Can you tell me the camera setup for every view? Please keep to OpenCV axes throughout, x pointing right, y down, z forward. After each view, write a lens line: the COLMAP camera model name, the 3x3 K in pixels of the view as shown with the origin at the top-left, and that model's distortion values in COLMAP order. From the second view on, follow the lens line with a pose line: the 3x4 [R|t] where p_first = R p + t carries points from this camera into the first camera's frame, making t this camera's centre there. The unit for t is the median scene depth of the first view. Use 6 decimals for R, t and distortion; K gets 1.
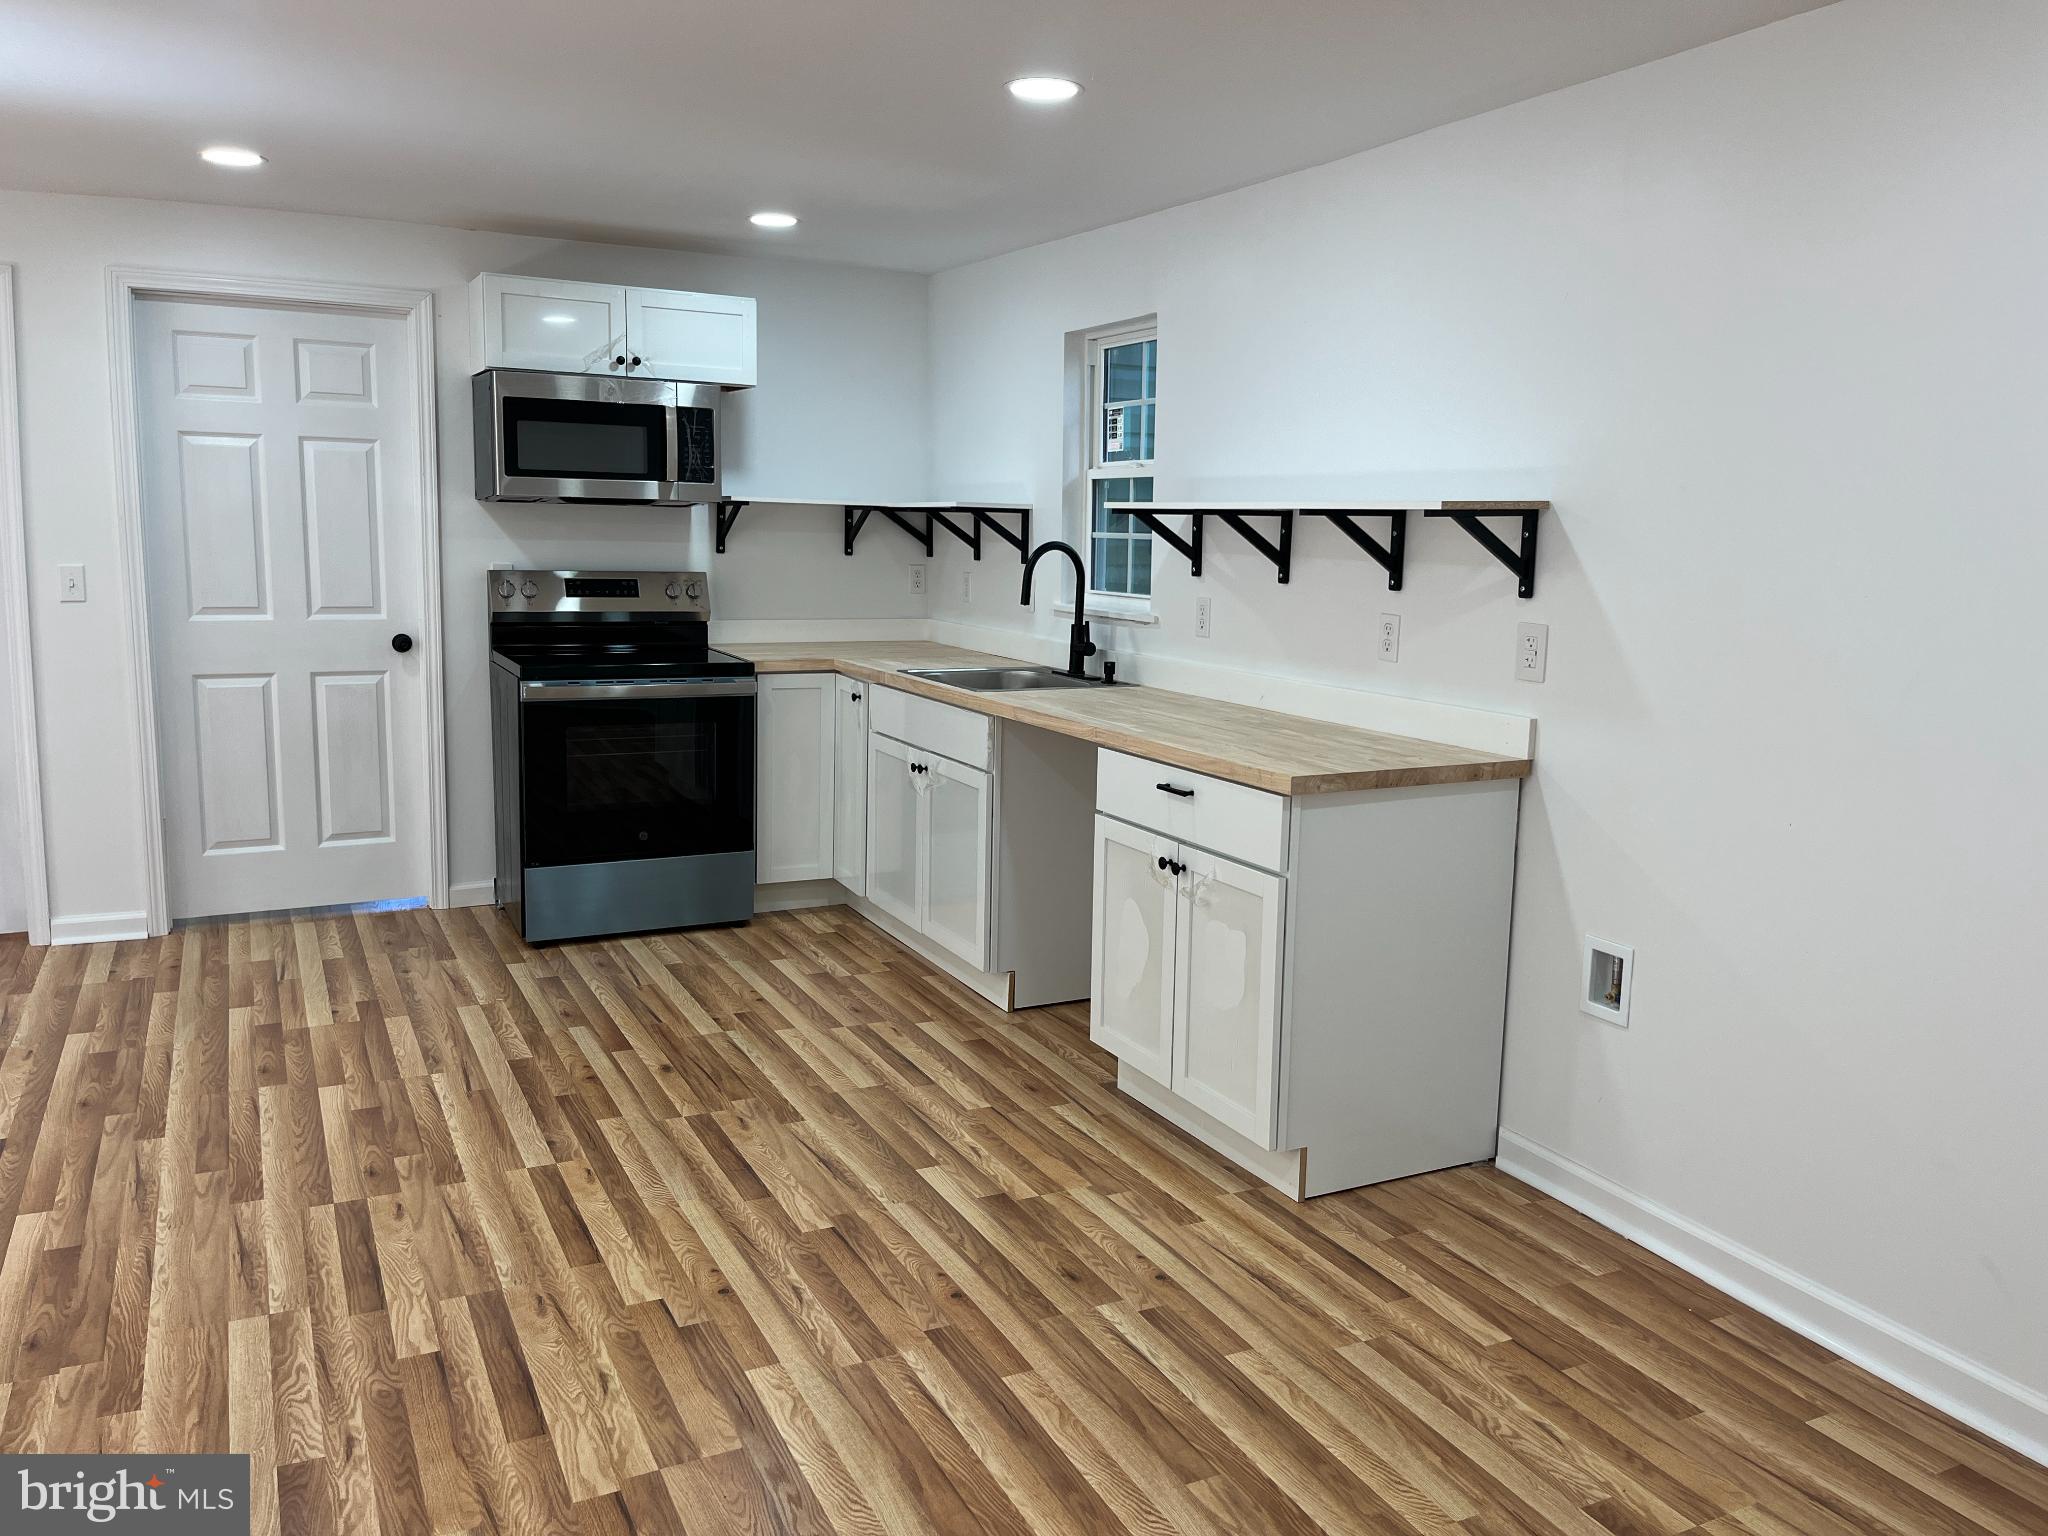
lens RADIAL K [[1548.1, 0, 1028.0], [0, 1548.1, 766.3], [0, 0, 1]] dist [0.036488, -0.048919]
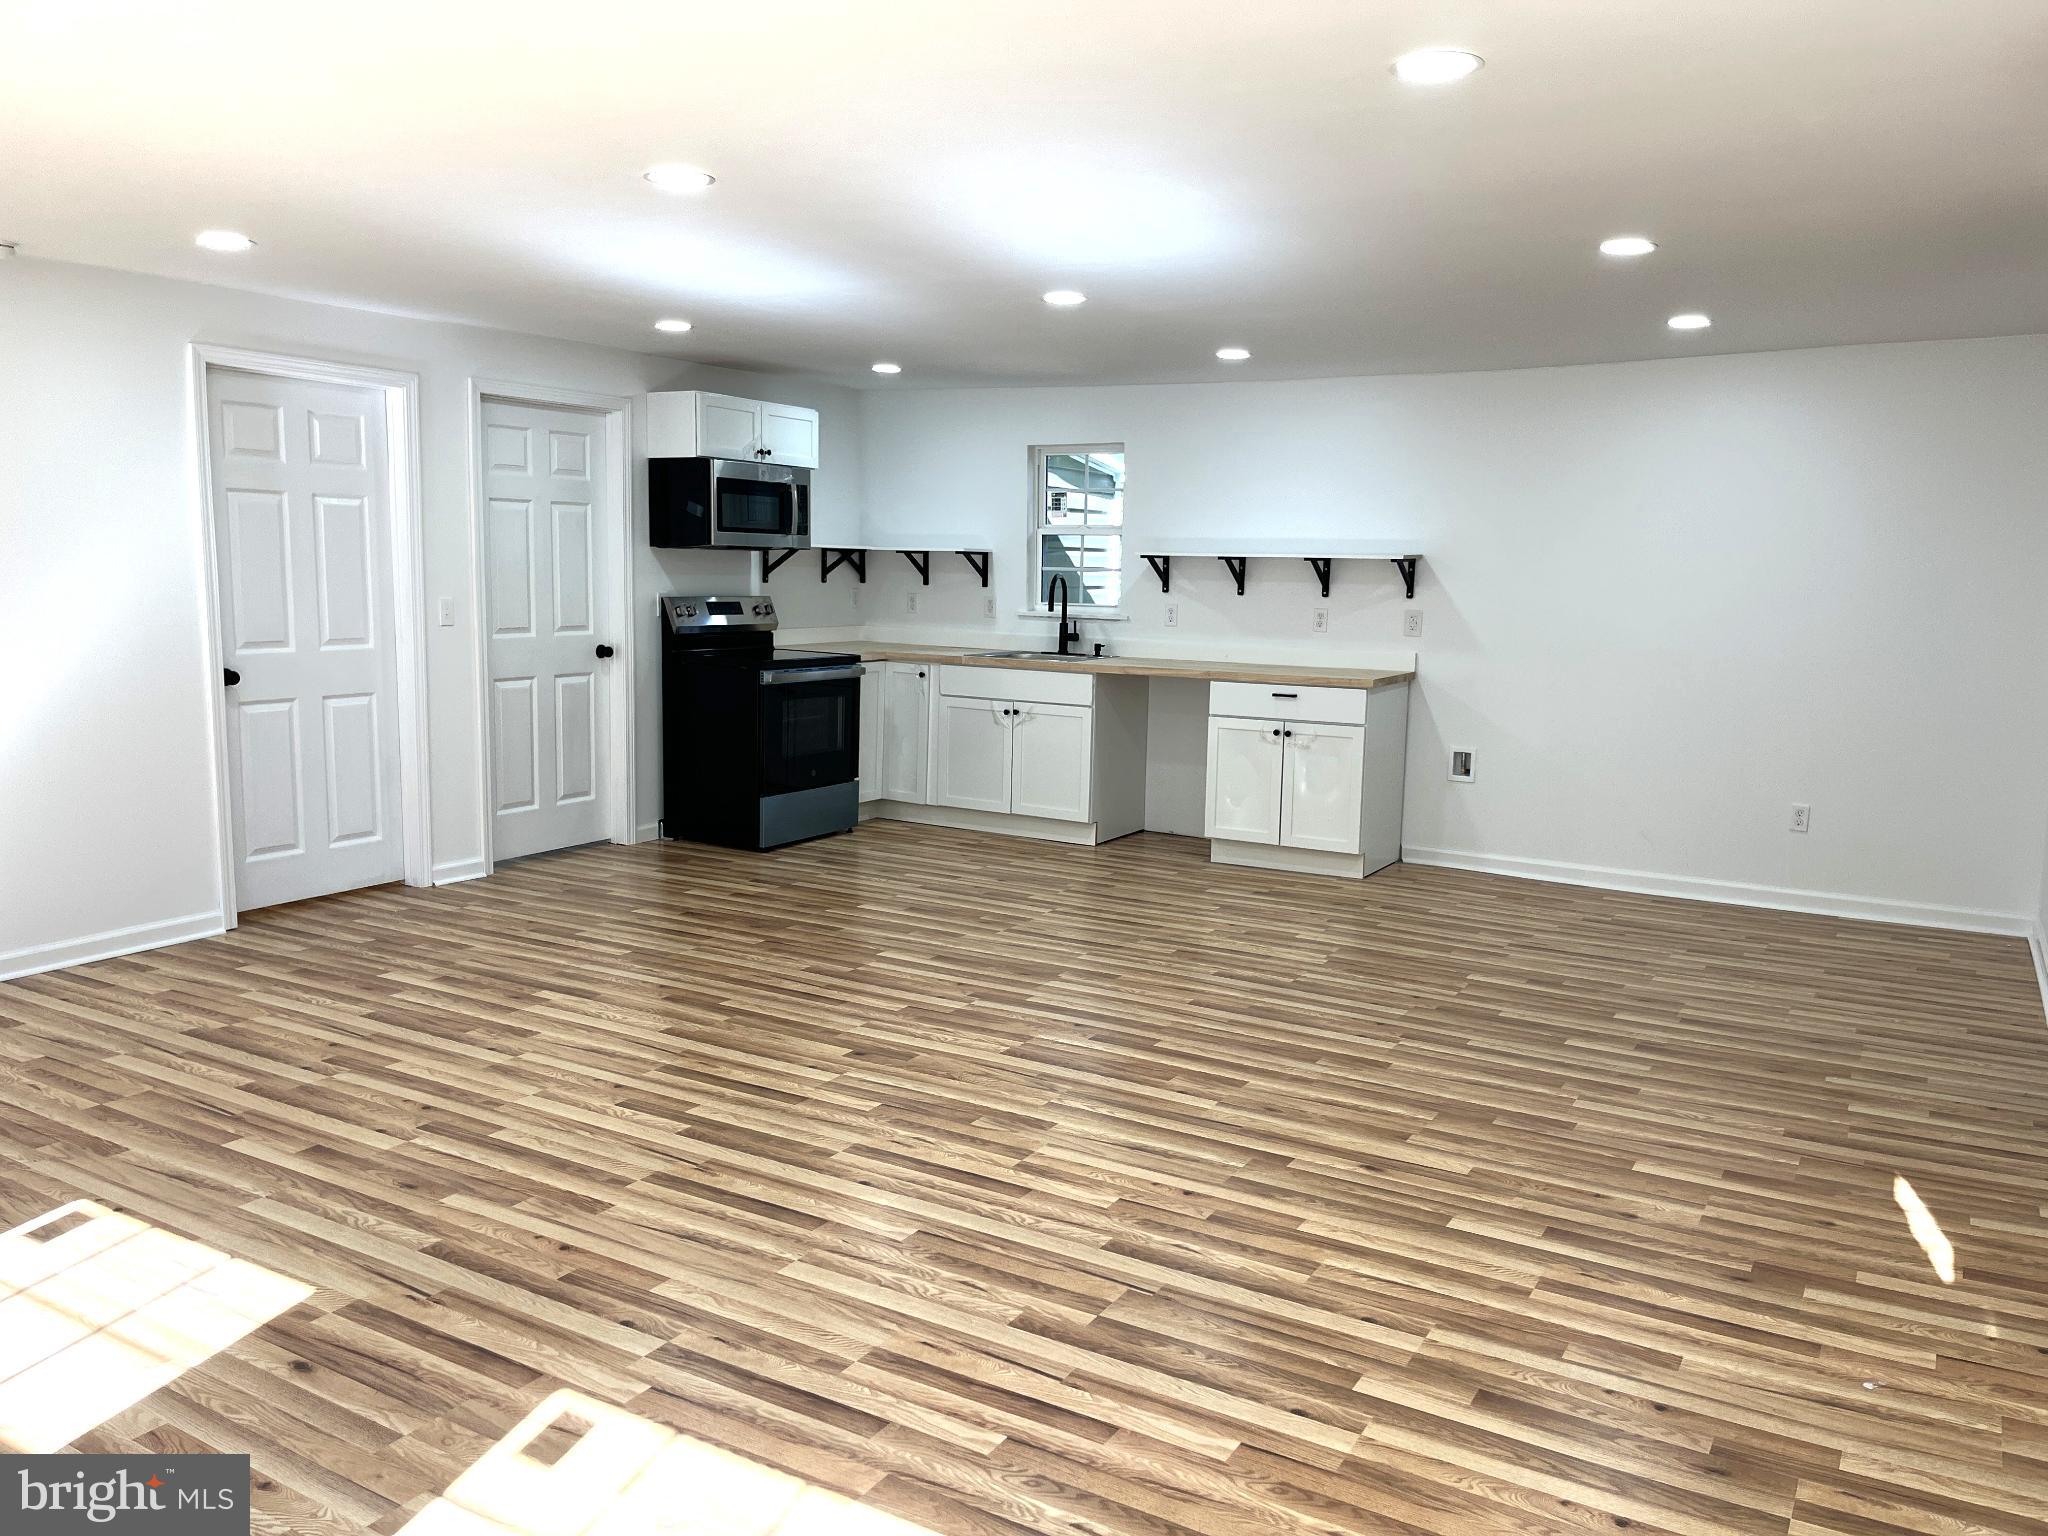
lens RADIAL K [[1548.1, 0, 1068.4], [0, 1548.1, 738.6], [0, 0, 1]] dist [0.036488, -0.048919]
pose [[0.837493, -0.065078, 0.542560, -1.209993], [0.083417, 0.996472, -0.009240, 0.065600], [-0.540044, 0.052997, 0.839967, -0.541761]]
